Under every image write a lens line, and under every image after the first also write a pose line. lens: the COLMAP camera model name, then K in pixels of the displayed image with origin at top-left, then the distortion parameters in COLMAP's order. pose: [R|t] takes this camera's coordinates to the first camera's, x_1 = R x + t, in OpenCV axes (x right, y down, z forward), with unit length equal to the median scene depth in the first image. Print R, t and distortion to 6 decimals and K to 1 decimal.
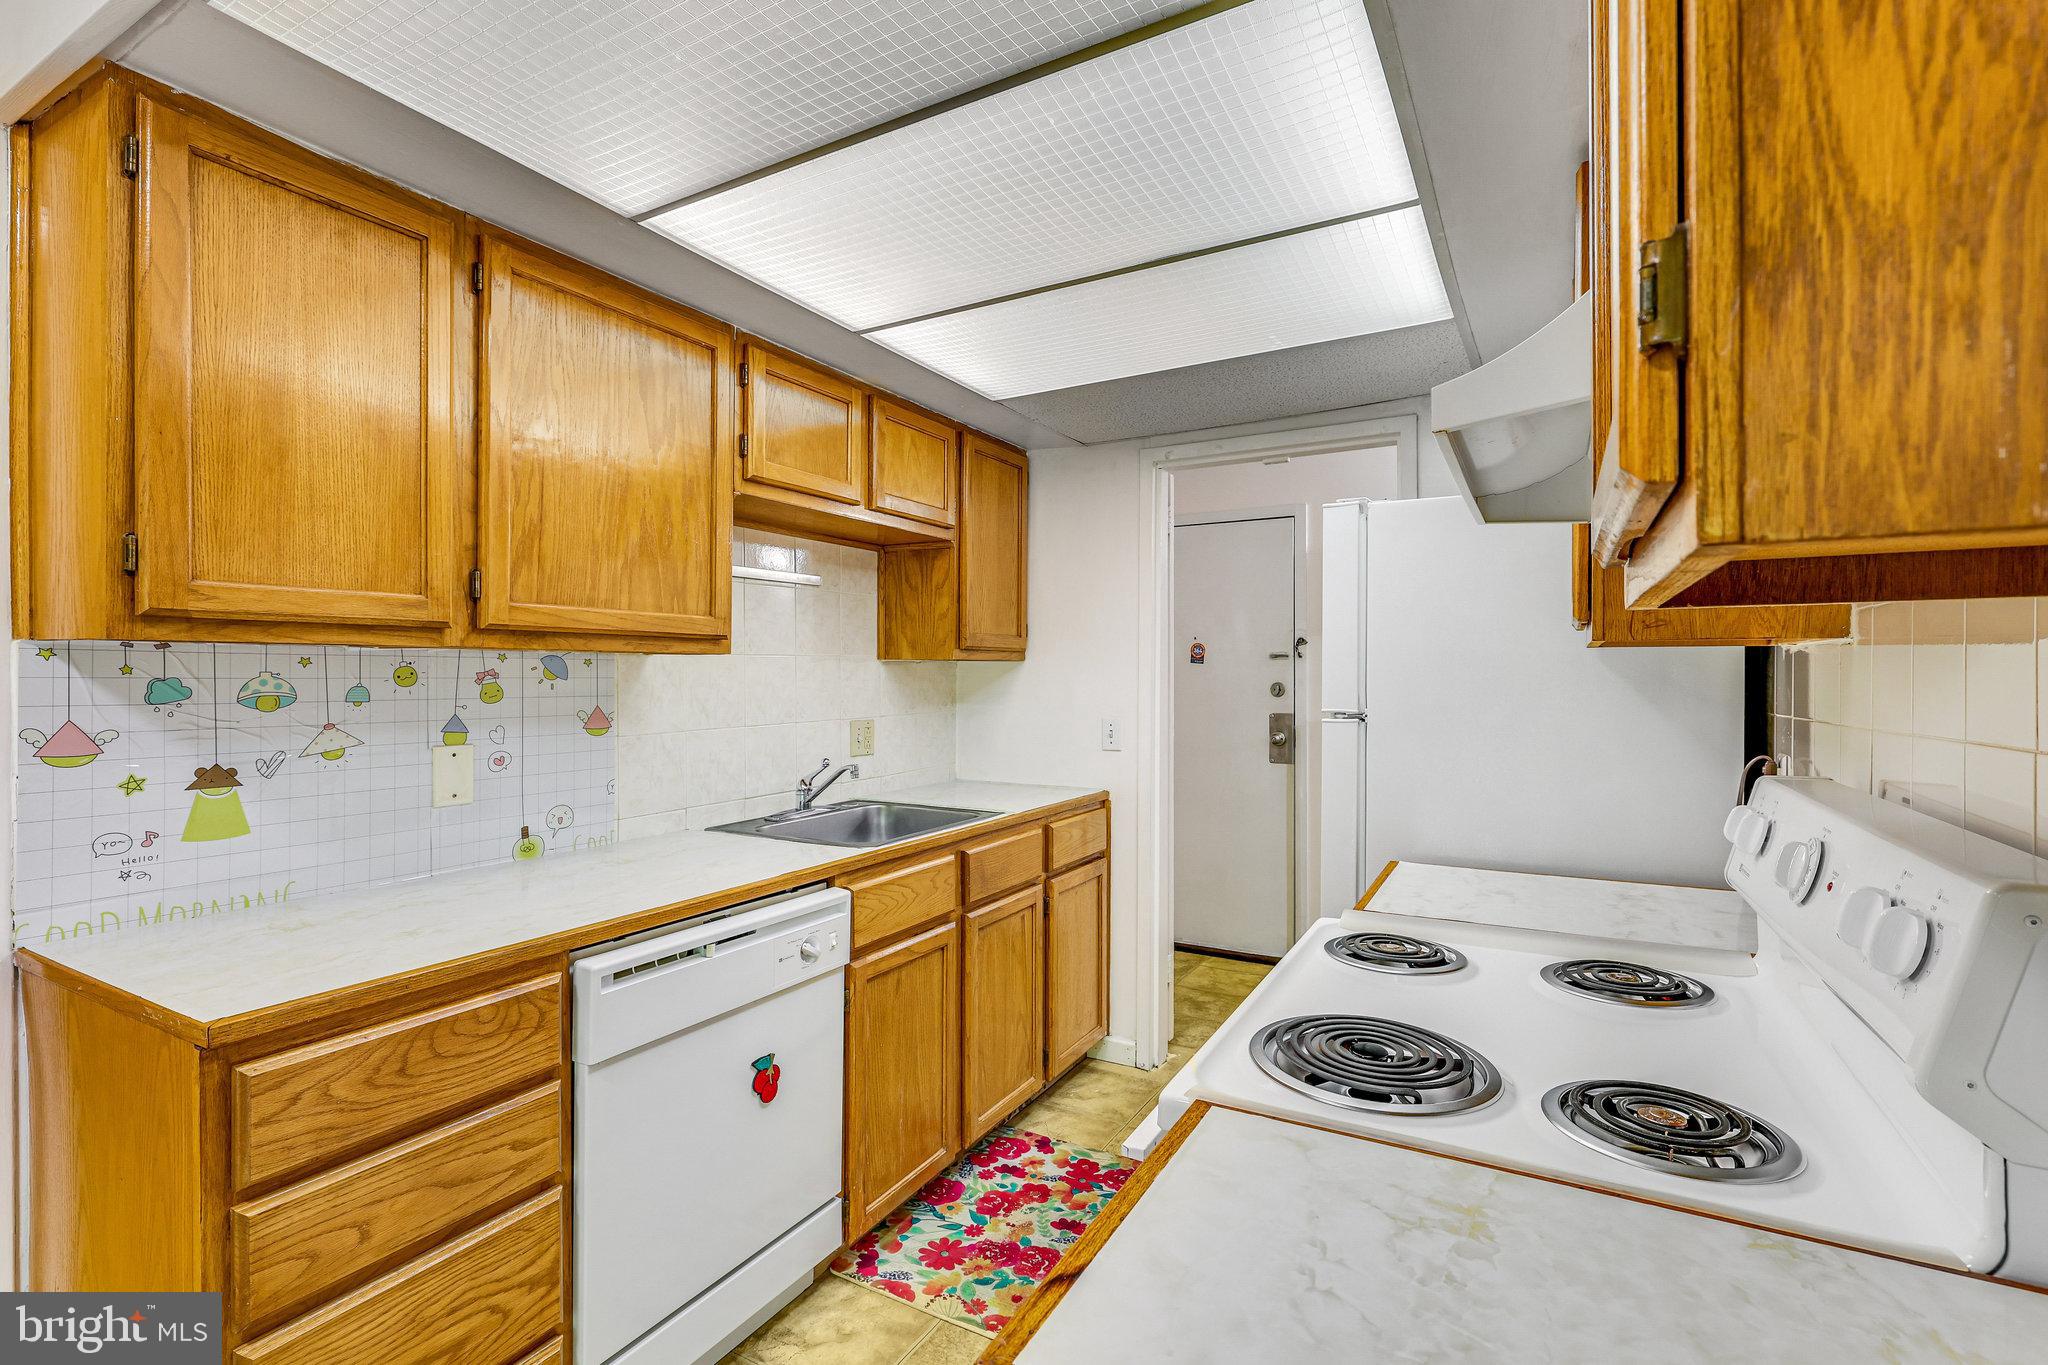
lens RADIAL K [[934.1, 0, 1024.0], [0, 934.1, 682.5], [0, 0, 1]] dist [0.002109, 0.000112]
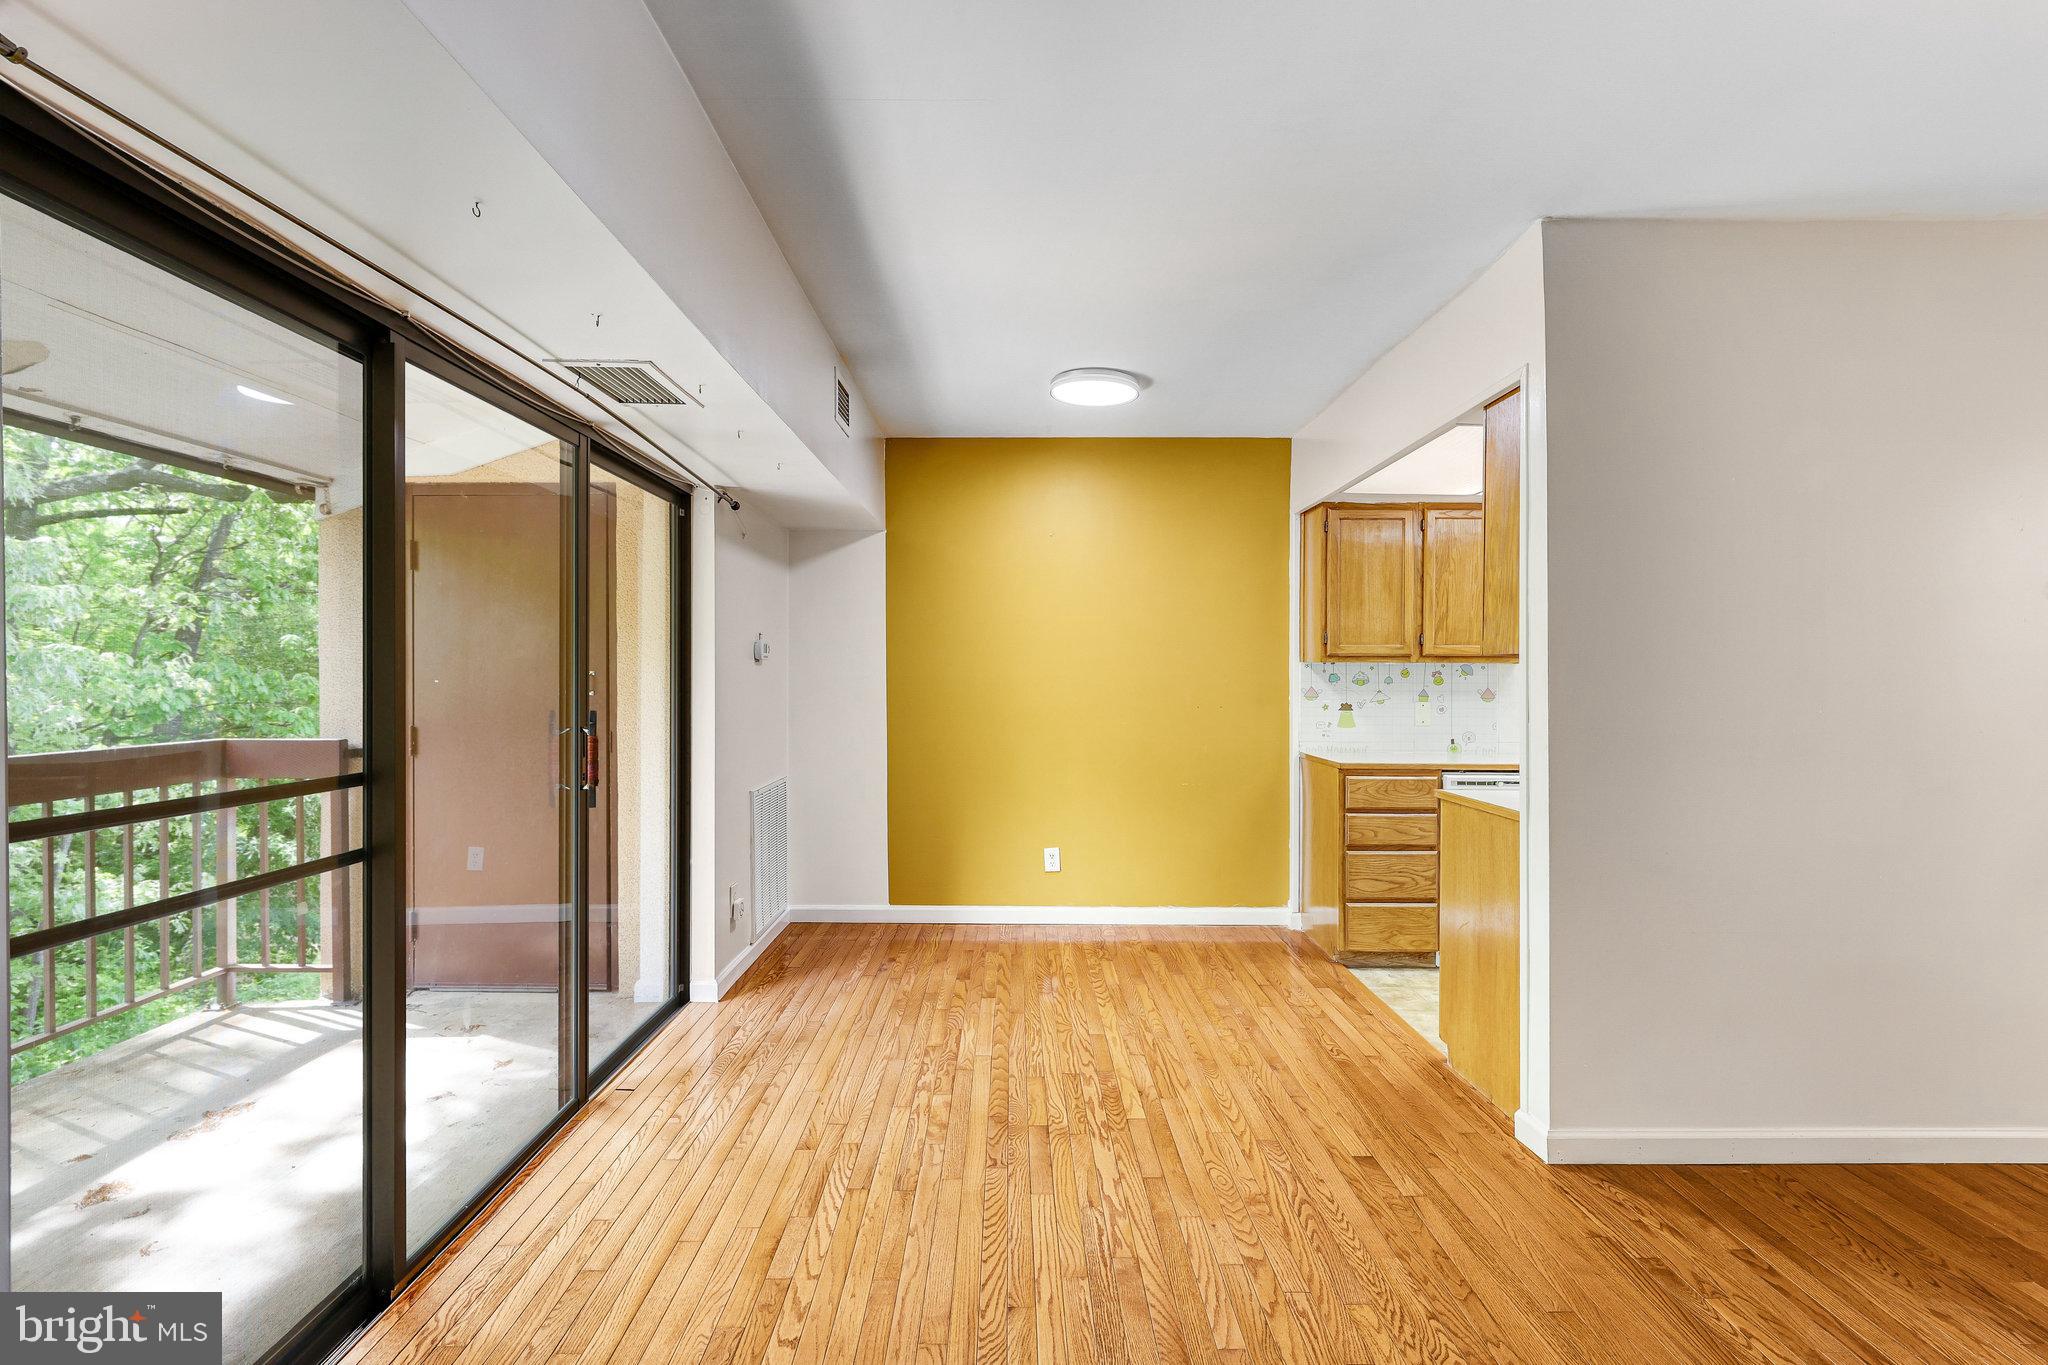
lens RADIAL K [[991.1, 0, 1023.6], [0, 991.1, 674.5], [0, 0, 1]] dist [0.001742, -0.000194]
pose [[0.494237, 0.001765, -0.869326, 1.394640], [-0.012080, 0.999915, -0.004838, 0.025224], [0.869244, 0.012893, 0.494216, -1.479198]]
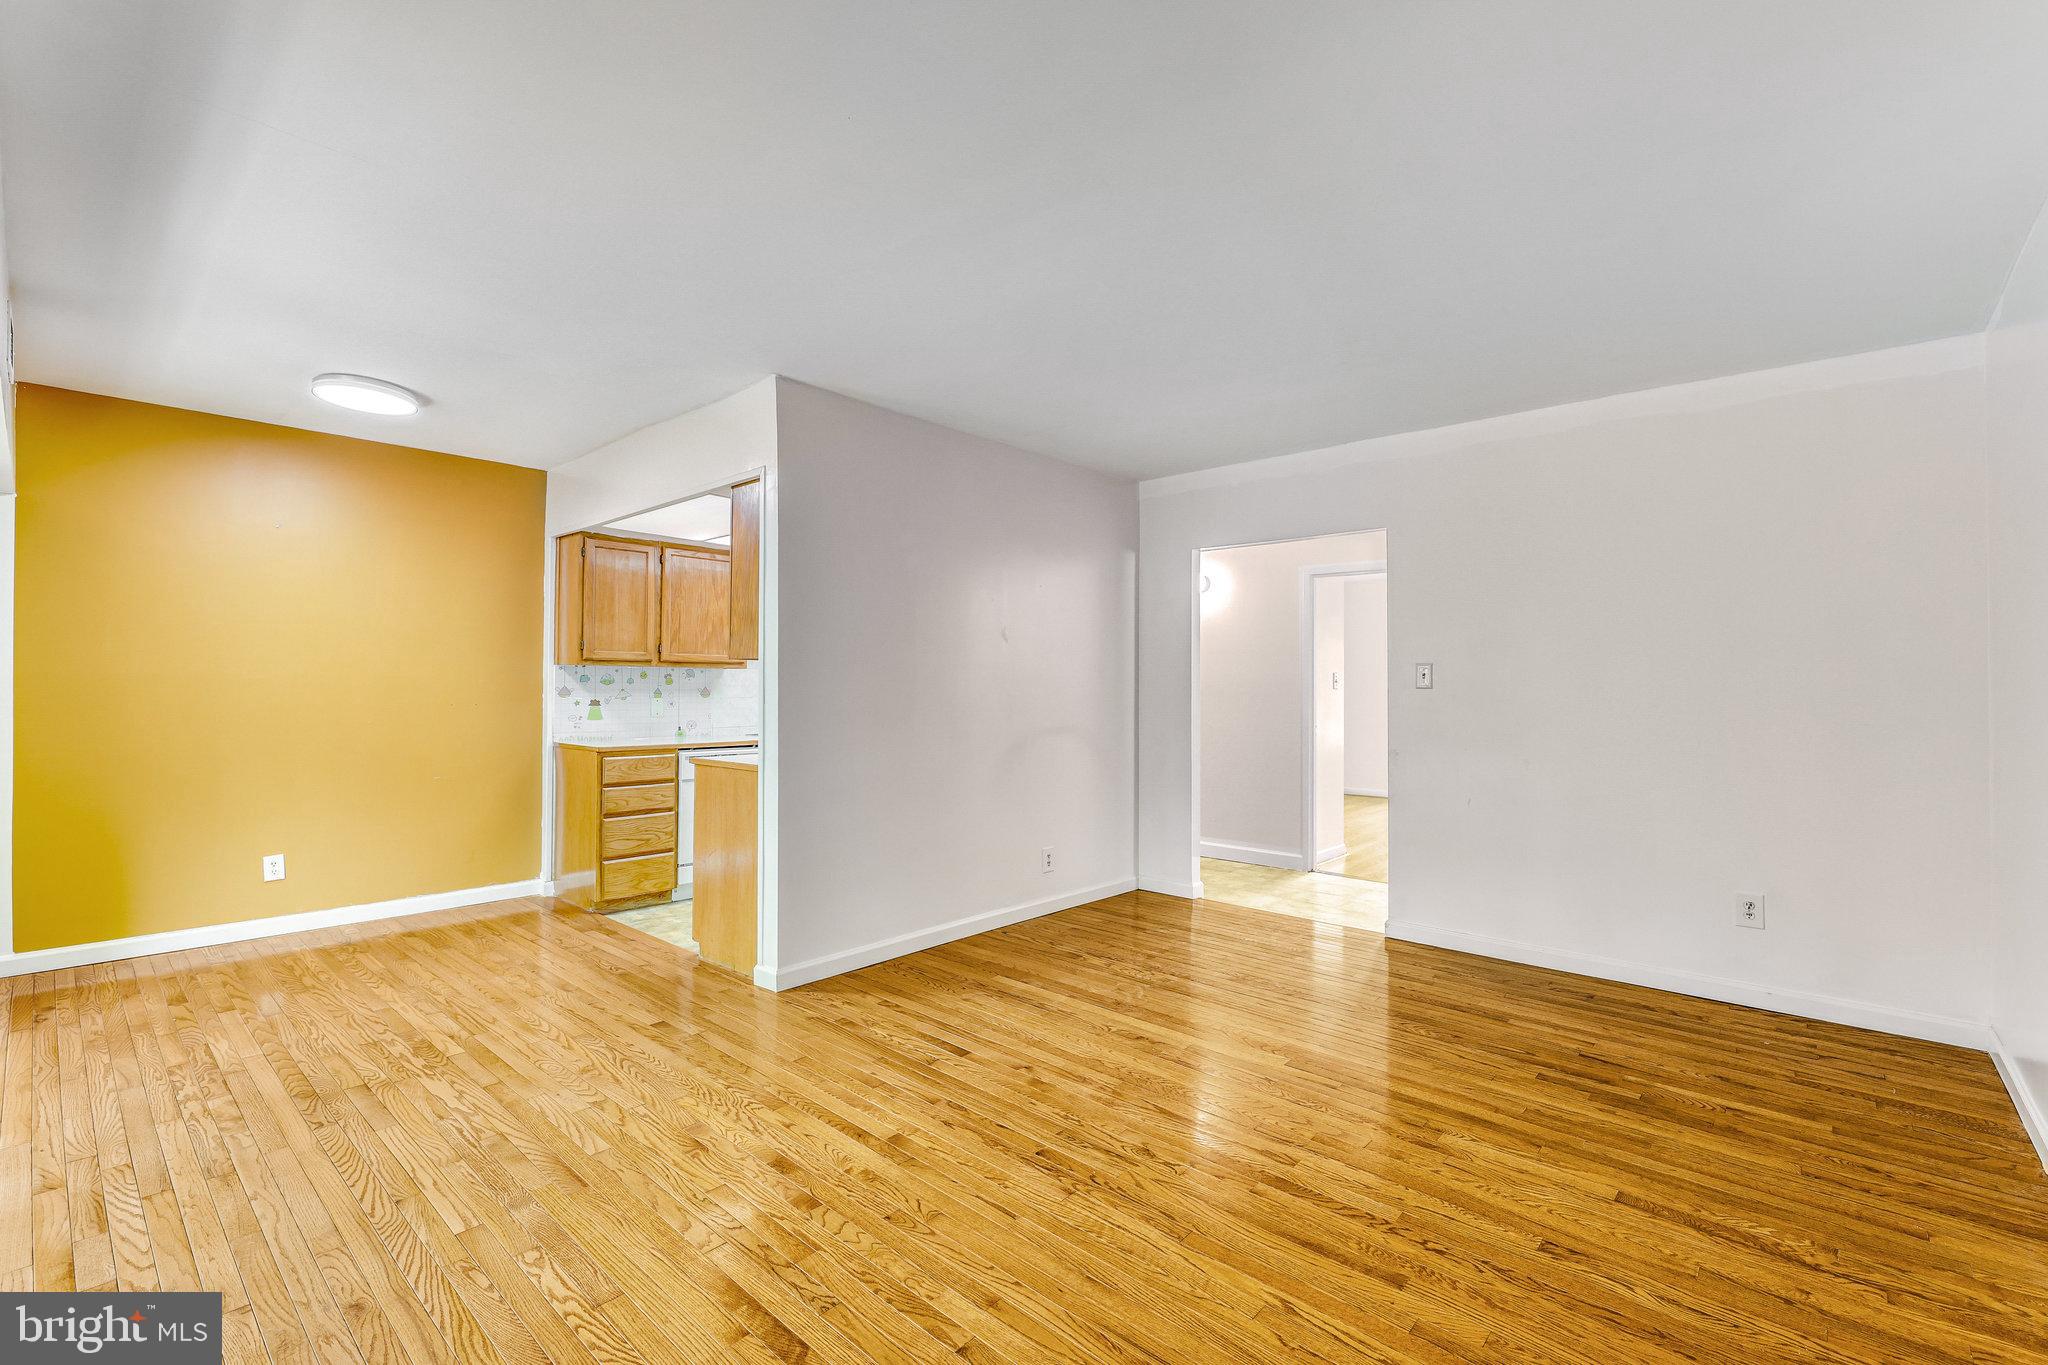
lens RADIAL K [[883.6, 0, 1011.7], [0, 883.6, 684.0], [0, 0, 1]] dist [0.000119, -0.000006]
pose [[0.973375, 0.004477, -0.229174, 1.484644], [-0.007838, 0.999875, -0.013760, 0.063560], [0.229084, 0.015190, 0.973288, -1.954247]]
